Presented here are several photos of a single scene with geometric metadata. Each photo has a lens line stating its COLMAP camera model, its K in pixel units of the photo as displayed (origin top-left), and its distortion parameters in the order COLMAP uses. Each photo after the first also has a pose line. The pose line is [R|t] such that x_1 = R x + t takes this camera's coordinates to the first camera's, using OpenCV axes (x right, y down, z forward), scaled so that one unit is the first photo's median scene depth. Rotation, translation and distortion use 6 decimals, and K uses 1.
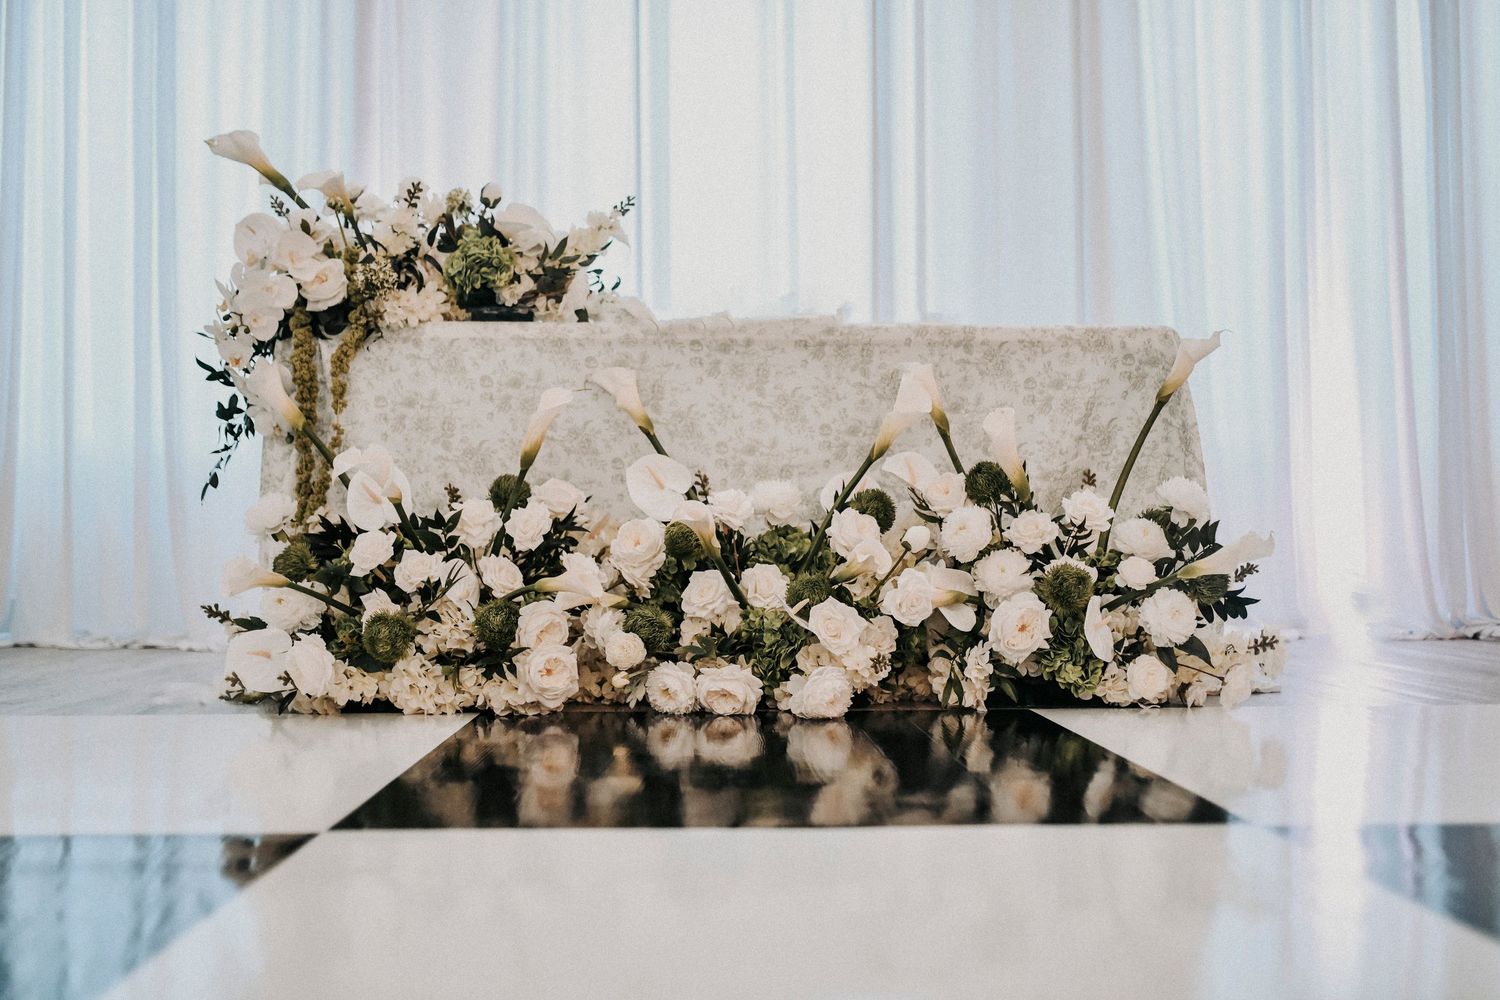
lens RADIAL K [[1489.5, 0, 750.0], [0, 1489.5, 500.0], [0, 0, 1]] dist [-0.059646, 0.083846]
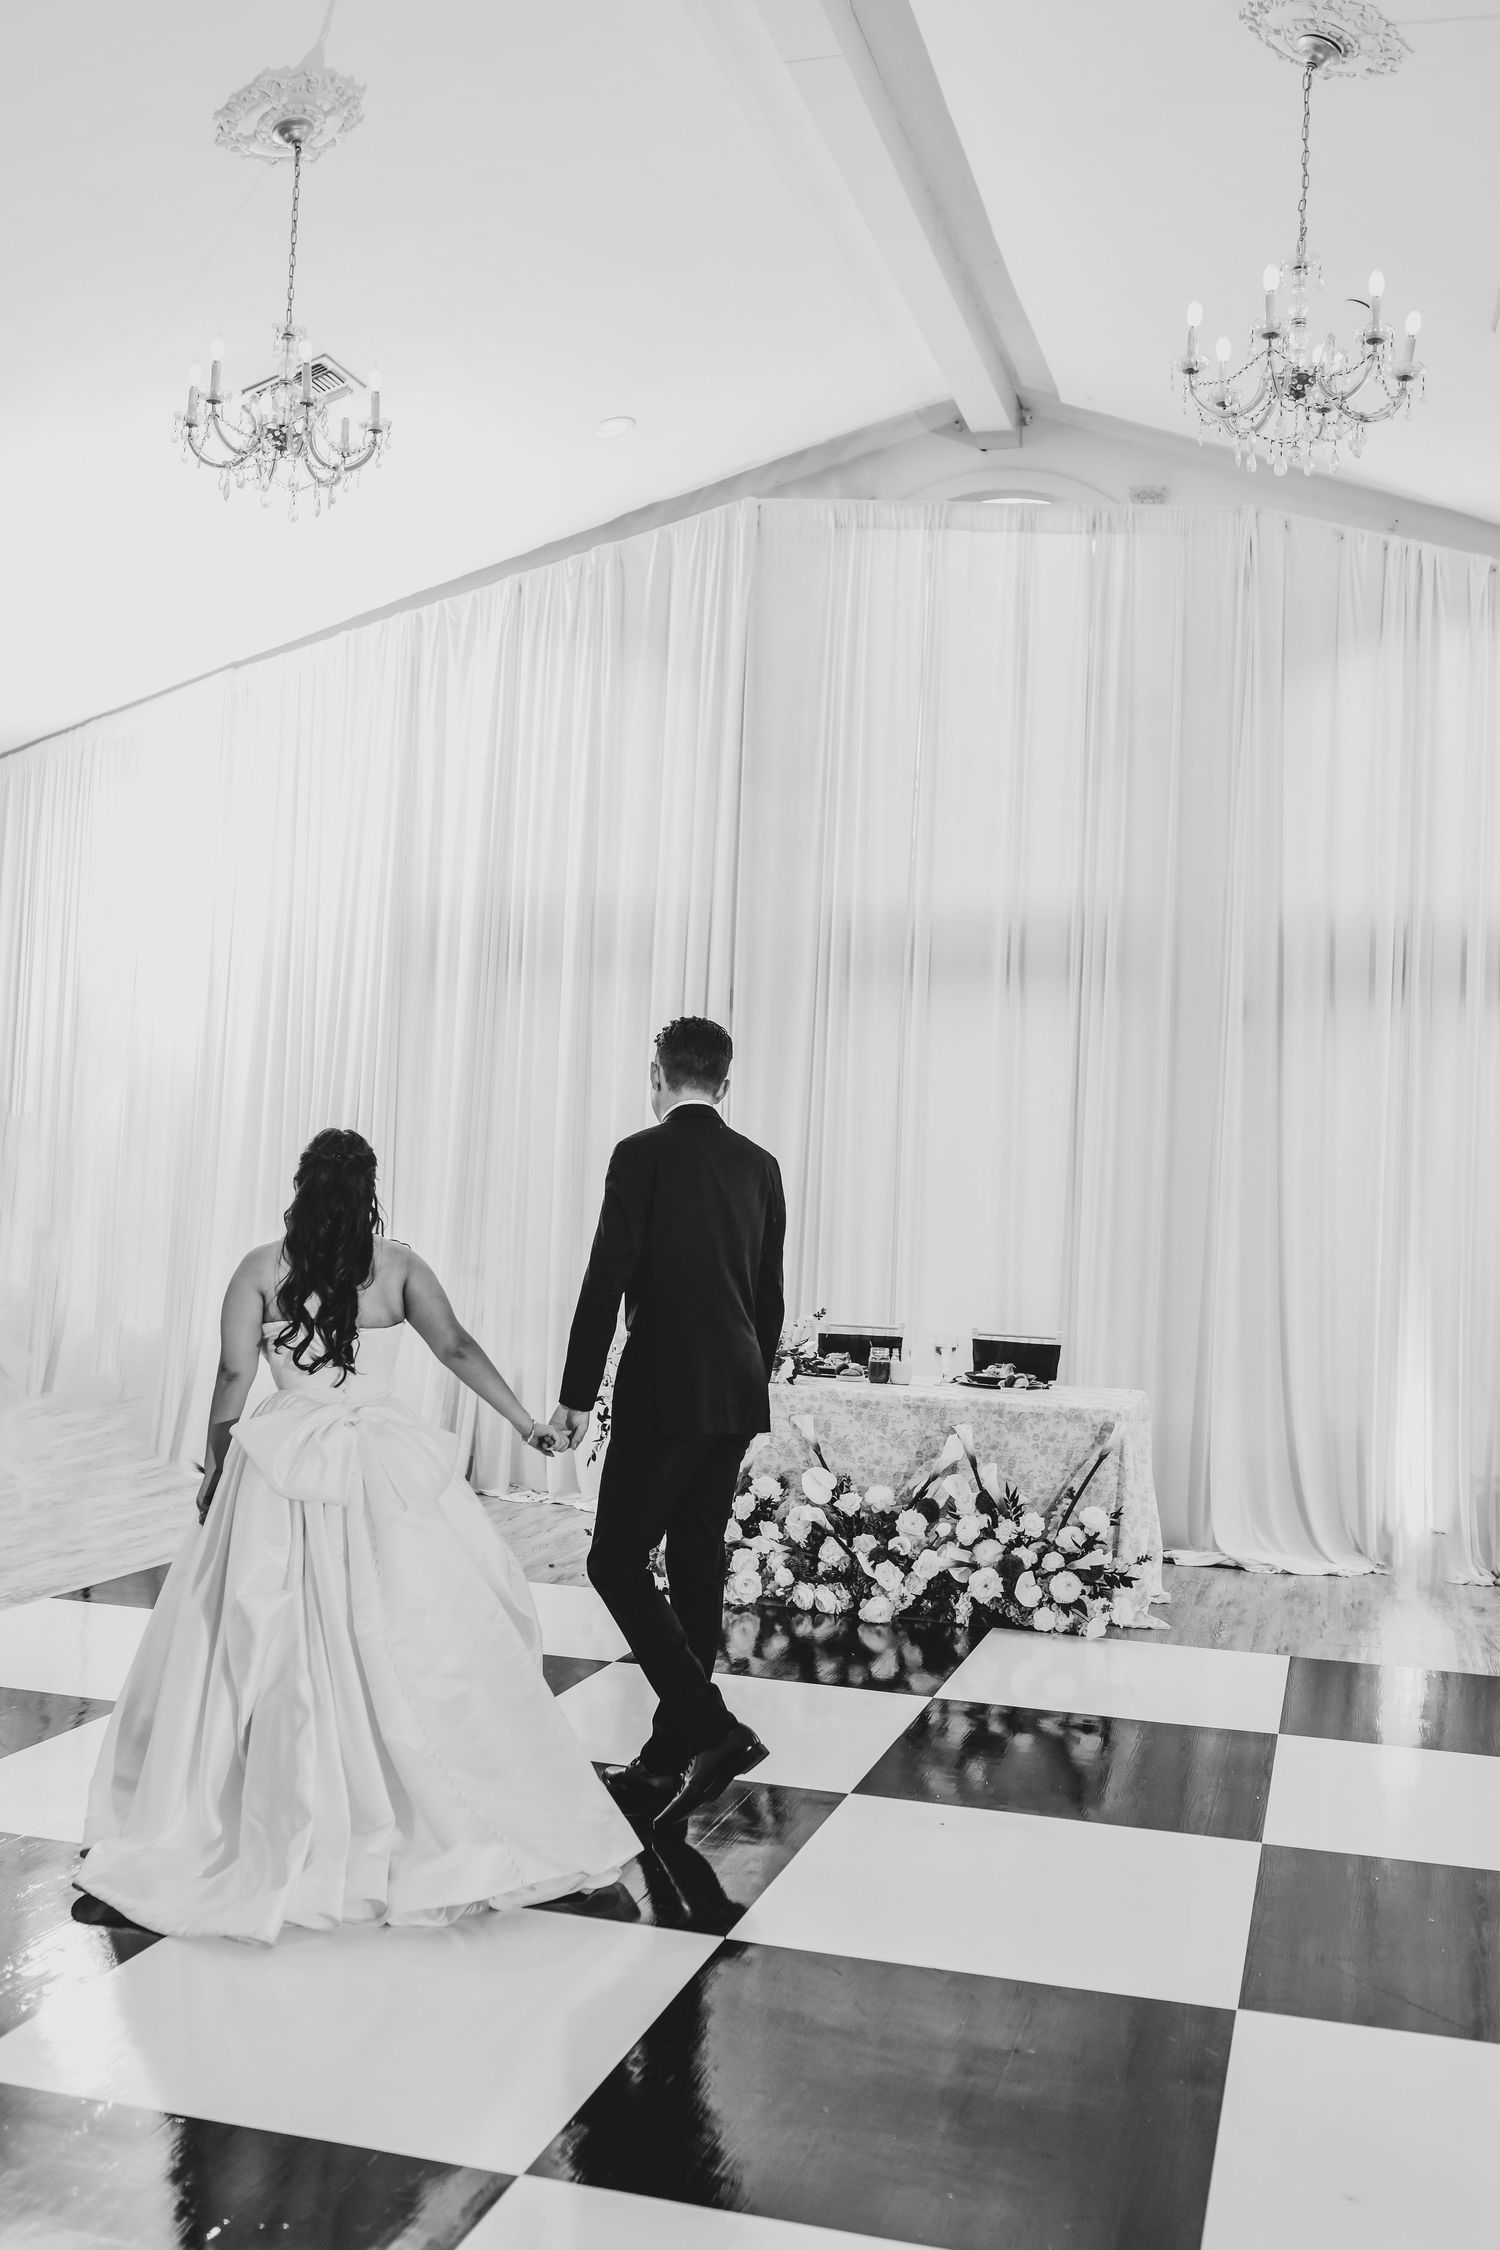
lens RADIAL K [[2234.3, 0, 750.0], [0, 2234.3, 1125.0], [0, 0, 1]] dist [-0.059646, 0.083846]
pose [[0.954200, 0.041859, -0.296227, 0.687039], [-0.040862, 0.999119, 0.009560, -0.498530], [0.296366, 0.002982, 0.955070, -1.748233]]
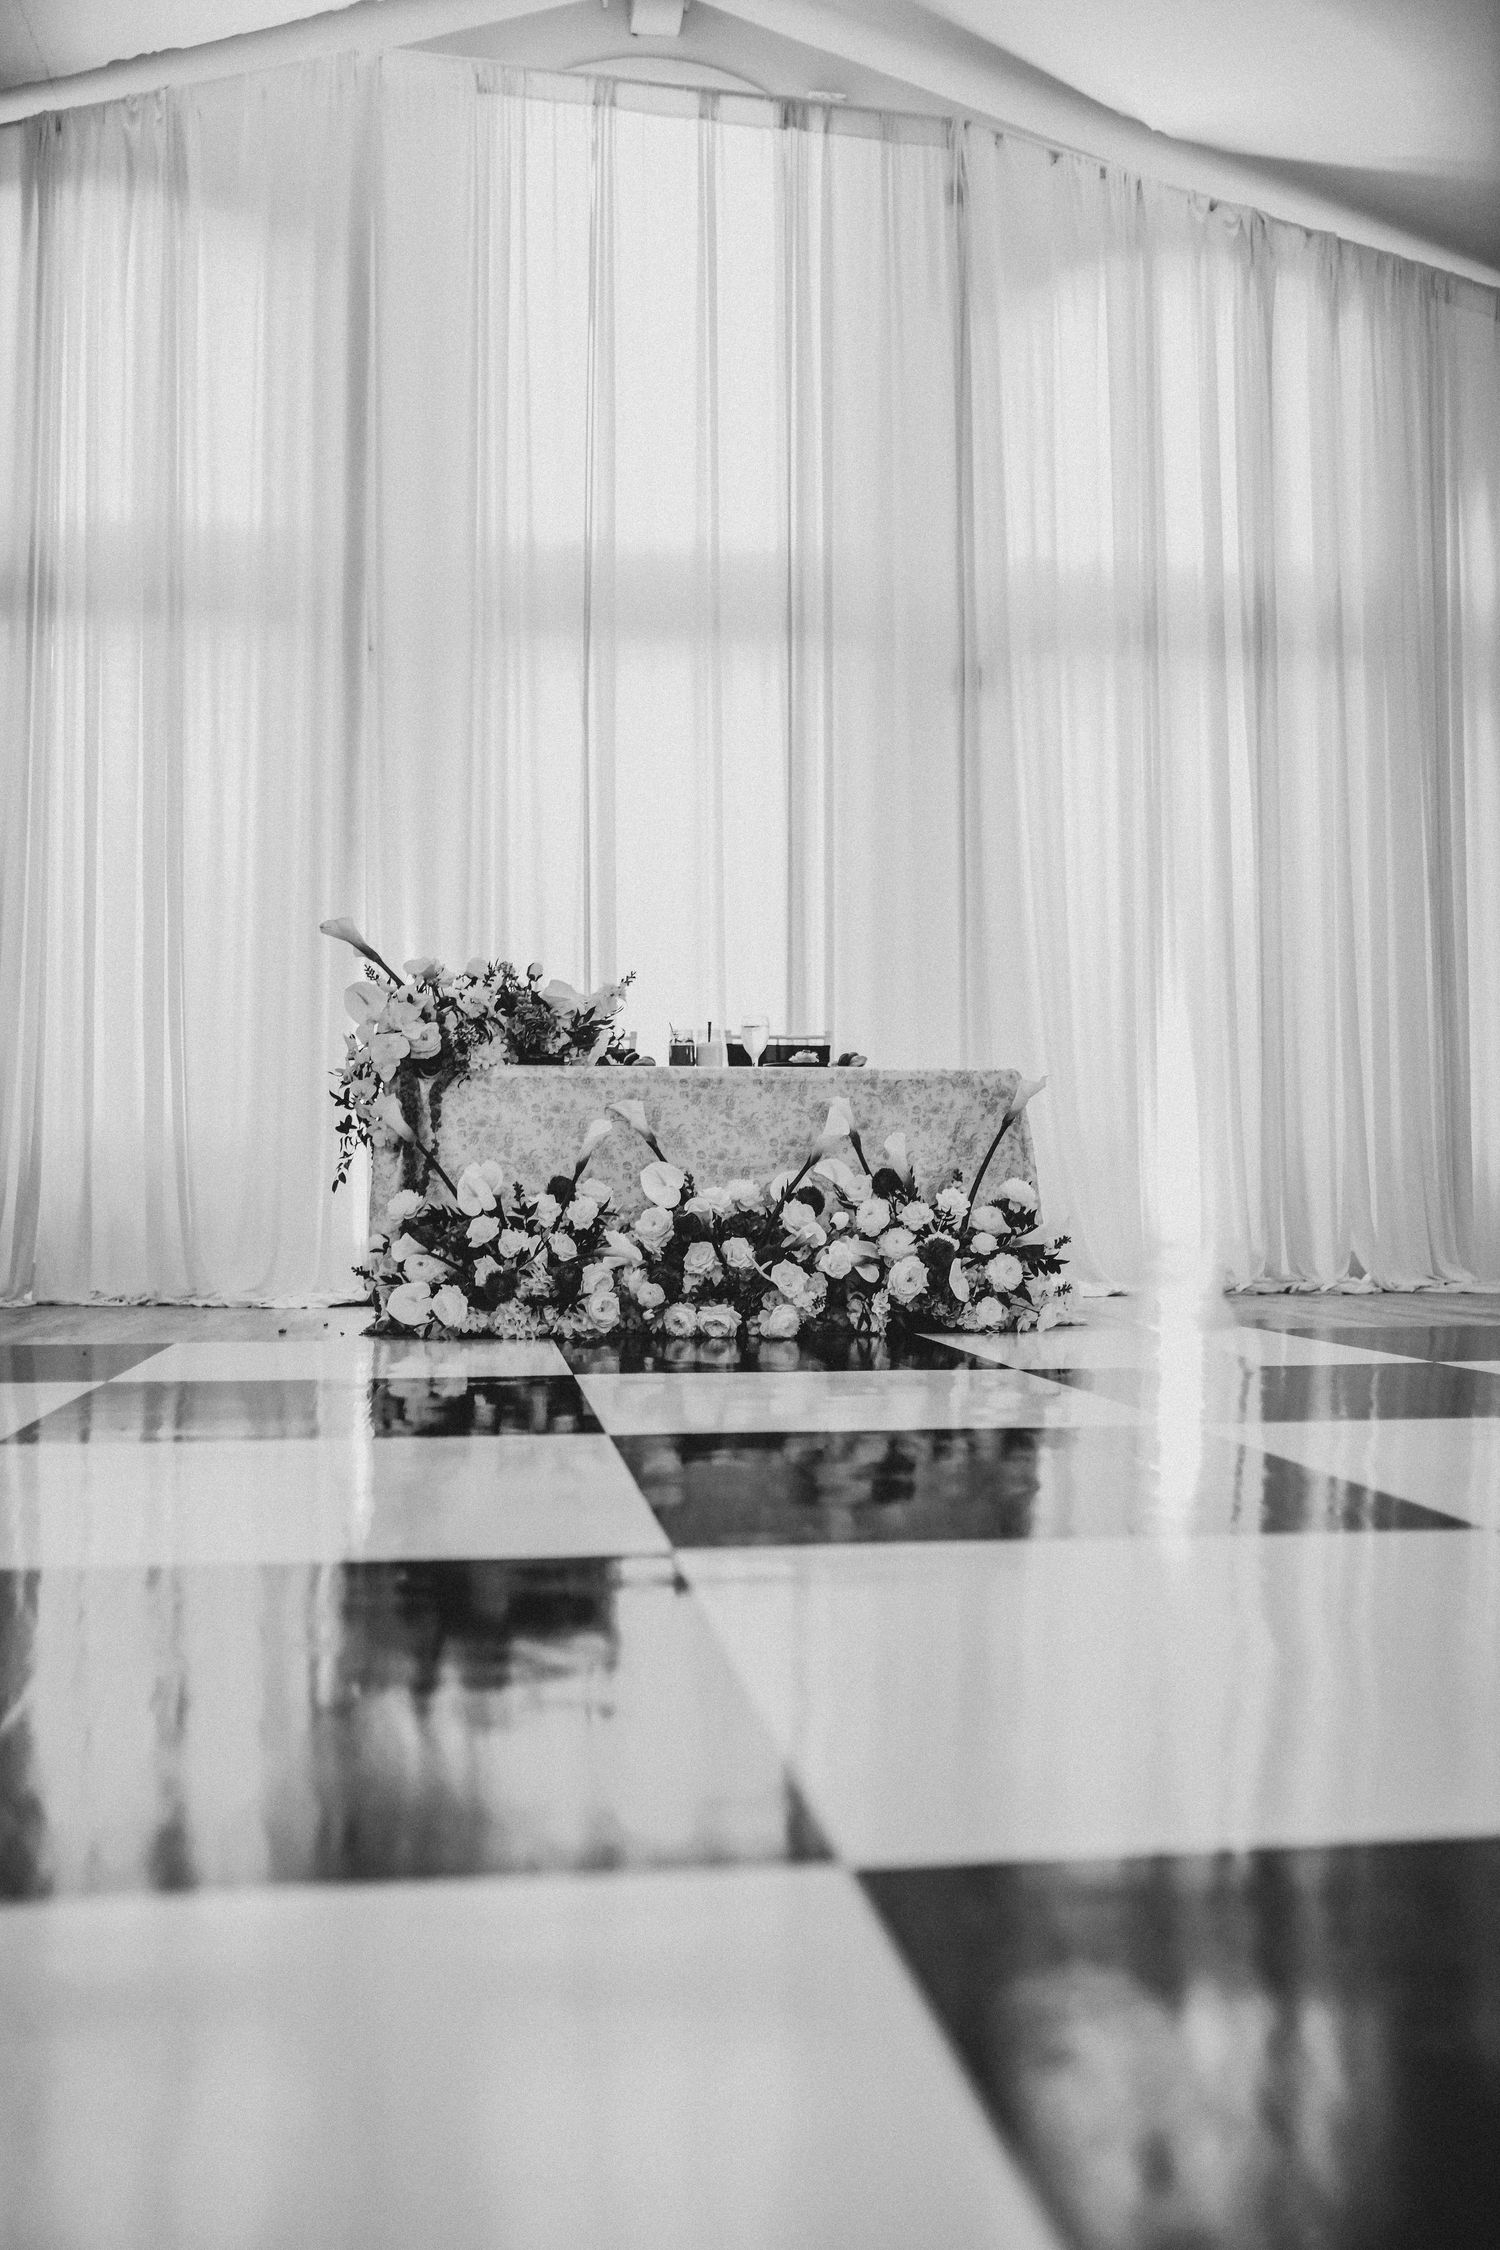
lens RADIAL K [[2144.3, 0, 750.0], [0, 2144.3, 1125.0], [0, 0, 1]] dist [-0.065122, 0.096926]
pose [[0.995053, 0.003456, 0.099289, -0.190894], [-0.003743, 0.999989, 0.002704, -0.075107], [-0.099278, -0.003063, 0.995055, -1.126832]]
